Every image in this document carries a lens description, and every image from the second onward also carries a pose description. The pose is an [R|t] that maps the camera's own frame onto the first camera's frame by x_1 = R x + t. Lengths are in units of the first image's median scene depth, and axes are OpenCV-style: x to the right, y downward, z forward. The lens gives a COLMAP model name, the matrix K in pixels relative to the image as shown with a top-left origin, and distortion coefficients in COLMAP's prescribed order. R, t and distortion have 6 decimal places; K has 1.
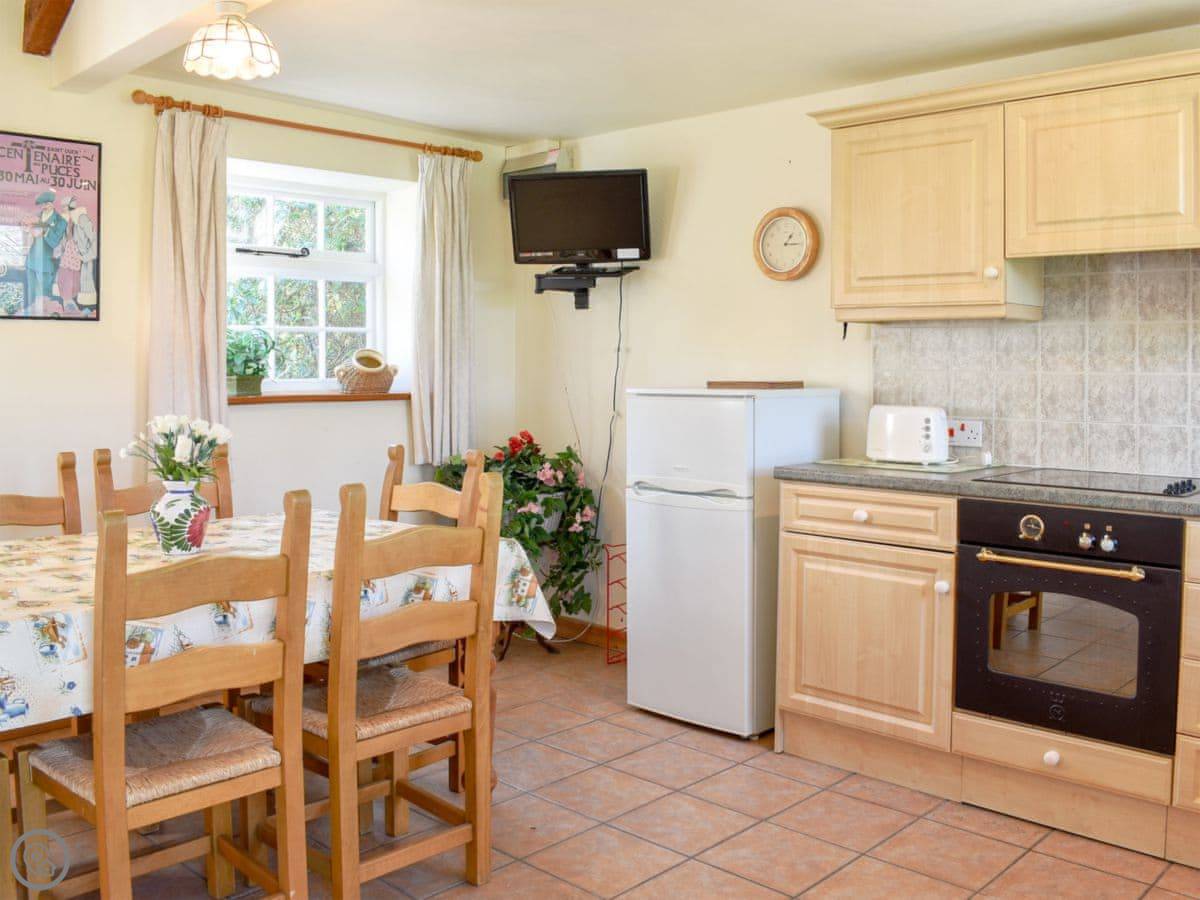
lens RADIAL K [[1102.7, 0, 600.0], [0, 1102.7, 450.0], [0, 0, 1]] dist [-0.094056, -0.006046]
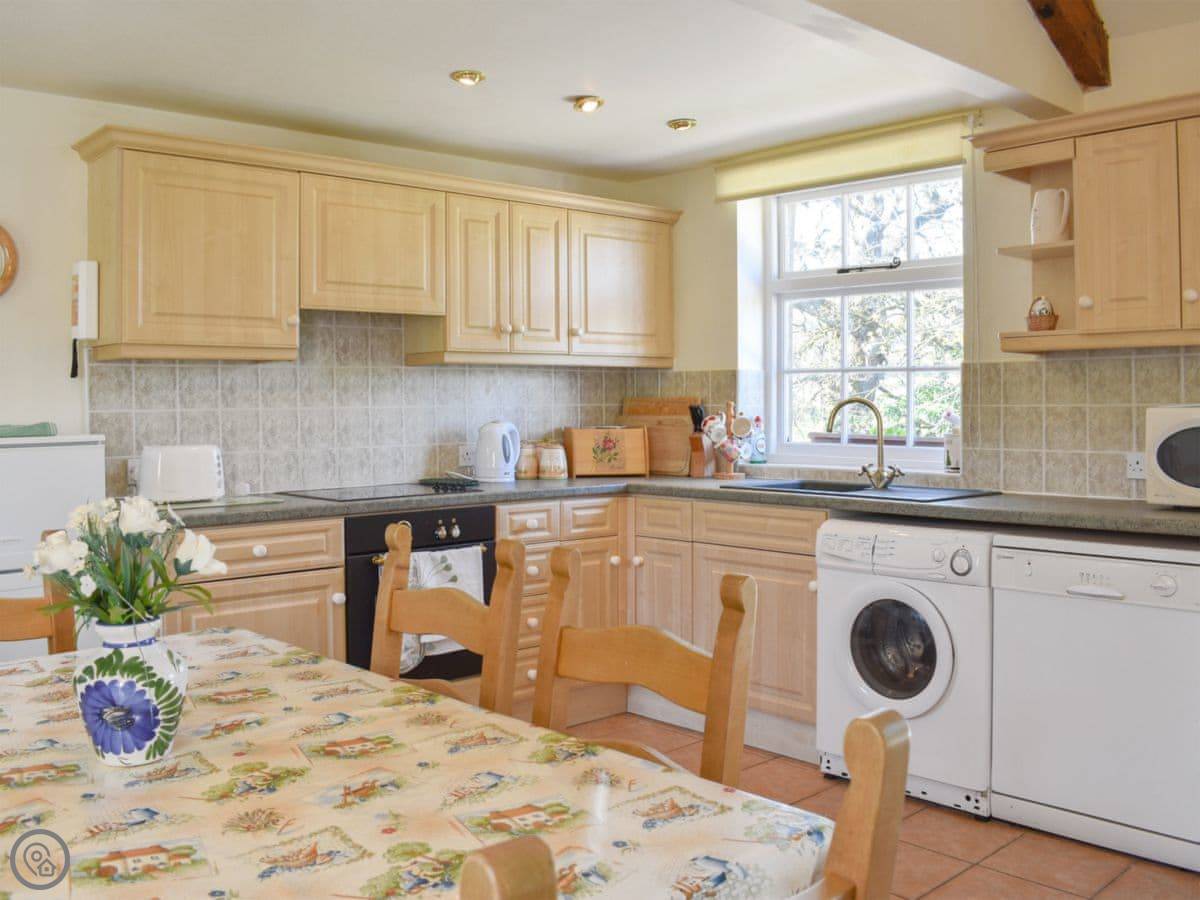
lens RADIAL K [[1102.7, 0, 600.0], [0, 1102.7, 450.0], [0, 0, 1]] dist [-0.094056, -0.006046]
pose [[0.038648, -0.043934, 0.998287, -0.773093], [0.088755, 0.995235, 0.040364, -0.047019], [-0.995303, 0.087043, 0.042363, 0.654803]]
